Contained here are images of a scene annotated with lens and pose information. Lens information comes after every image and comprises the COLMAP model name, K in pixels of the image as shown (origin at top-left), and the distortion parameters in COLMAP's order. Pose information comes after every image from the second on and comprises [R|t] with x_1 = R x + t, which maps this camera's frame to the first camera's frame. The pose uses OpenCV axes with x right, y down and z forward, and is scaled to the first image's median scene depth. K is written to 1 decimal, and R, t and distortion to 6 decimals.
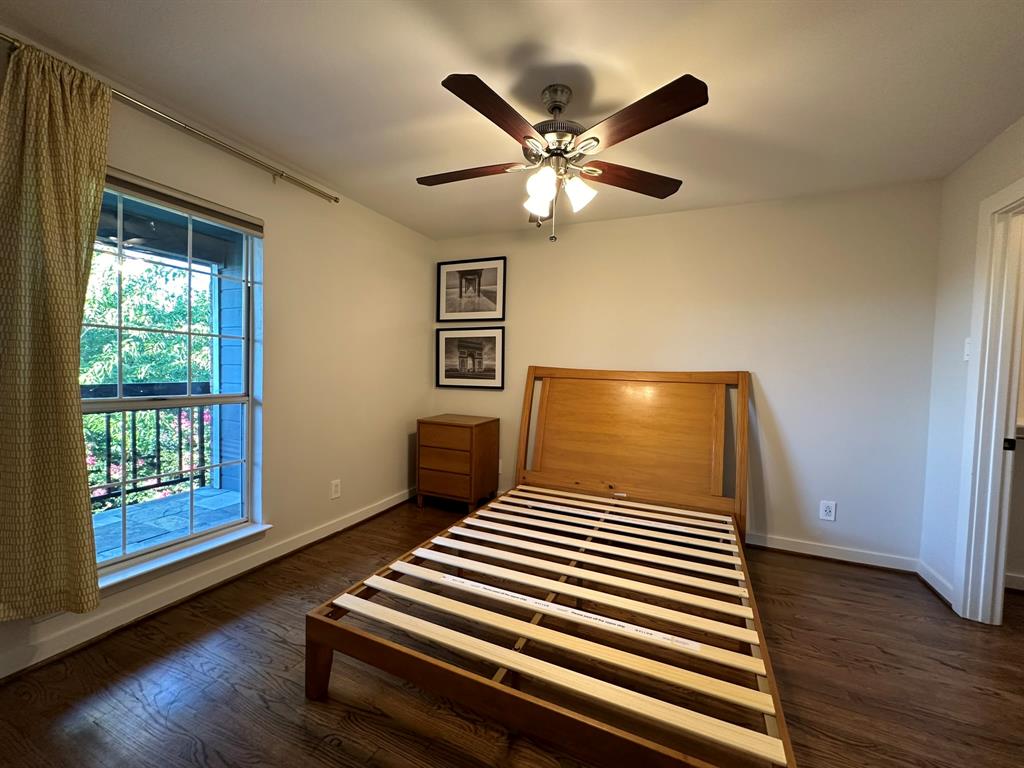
lens RADIAL K [[408.5, 0, 513.8], [0, 408.5, 385.7], [0, 0, 1]] dist [-0.000514, 0.000130]
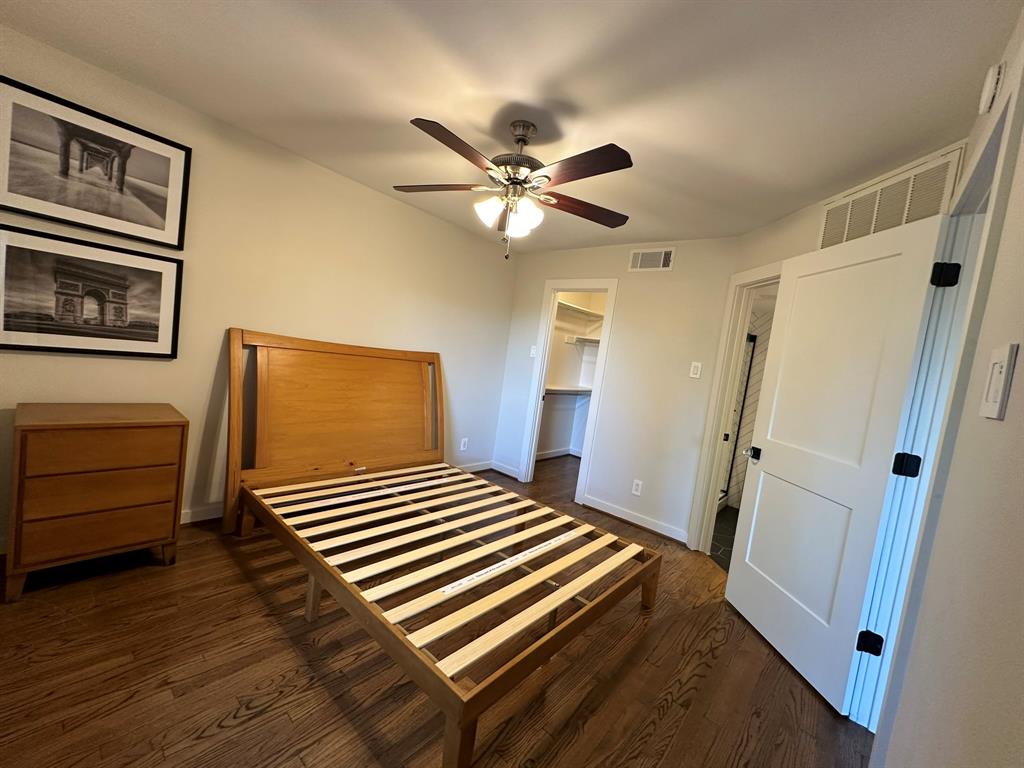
lens RADIAL K [[408.5, 0, 514.0], [0, 408.5, 383.1], [0, 0, 1]] dist [-0.000514, 0.000130]
pose [[0.288088, -0.053143, 0.956128, -0.486897], [-0.088838, 0.992670, 0.081942, -0.052576], [-0.953474, -0.108547, 0.281255, 0.302995]]
